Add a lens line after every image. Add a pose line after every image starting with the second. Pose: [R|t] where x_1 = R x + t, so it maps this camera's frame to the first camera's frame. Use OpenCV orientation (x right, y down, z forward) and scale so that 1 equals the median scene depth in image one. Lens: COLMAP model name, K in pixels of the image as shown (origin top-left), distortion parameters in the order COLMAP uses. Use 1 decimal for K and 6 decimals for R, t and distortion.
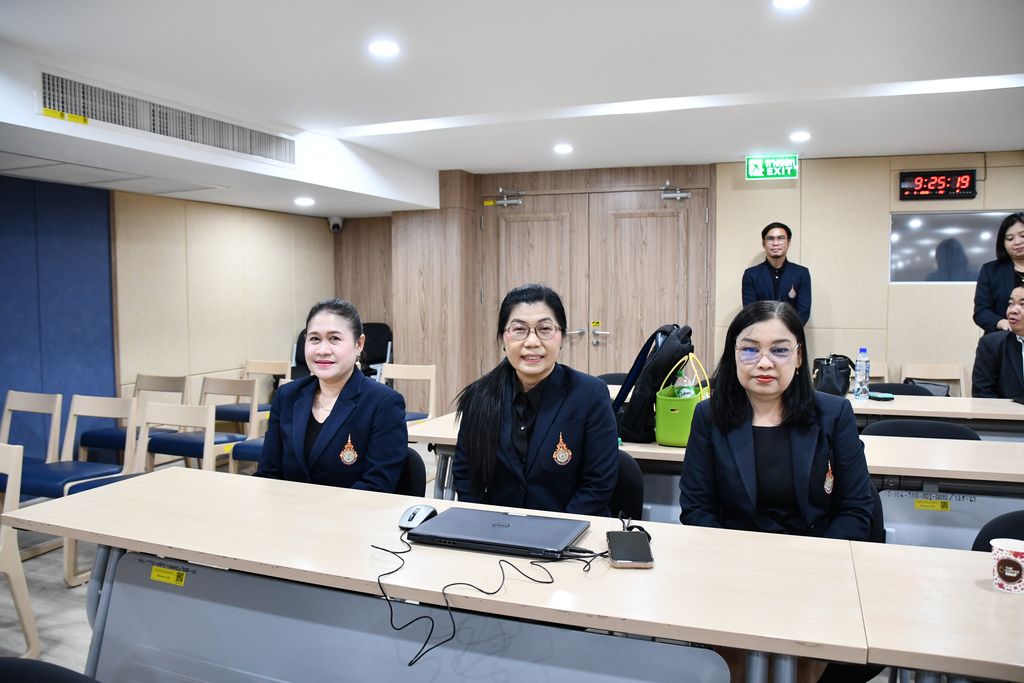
lens RADIAL K [[791.5, 0, 508.2], [0, 791.5, 359.7], [0, 0, 1]] dist [-0.134287, 0.083732]
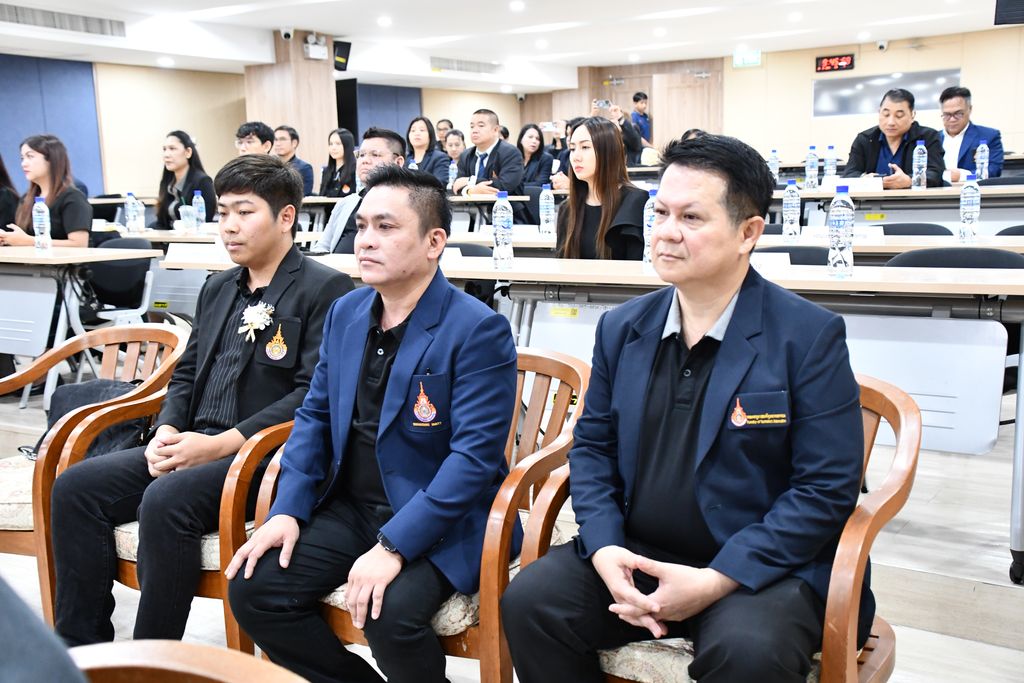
lens RADIAL K [[1134.8, 0, 512.4], [0, 1134.8, 354.1], [0, 0, 1]] dist [-0.004454, 0.288095]
pose [[0.978353, 0.007290, -0.206814, 0.324376], [0.007989, 0.997304, 0.072949, 0.238524], [0.206788, -0.073022, 0.975657, -1.704132]]
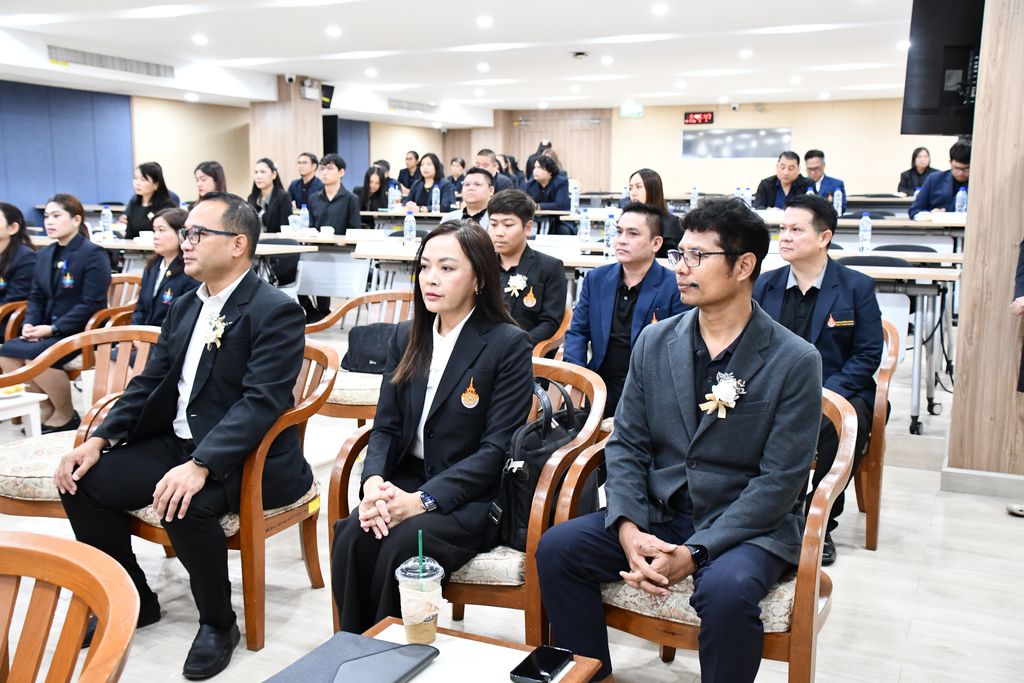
lens RADIAL K [[1036.6, 0, 512.0], [0, 1036.6, 341.5], [0, 0, 1]] dist [-0.033241, 0.182913]
pose [[0.997928, 0.017124, -0.062015, 0.164217], [-0.013539, 0.998238, 0.057770, 0.256185], [0.062895, -0.056811, 0.996402, -2.032188]]
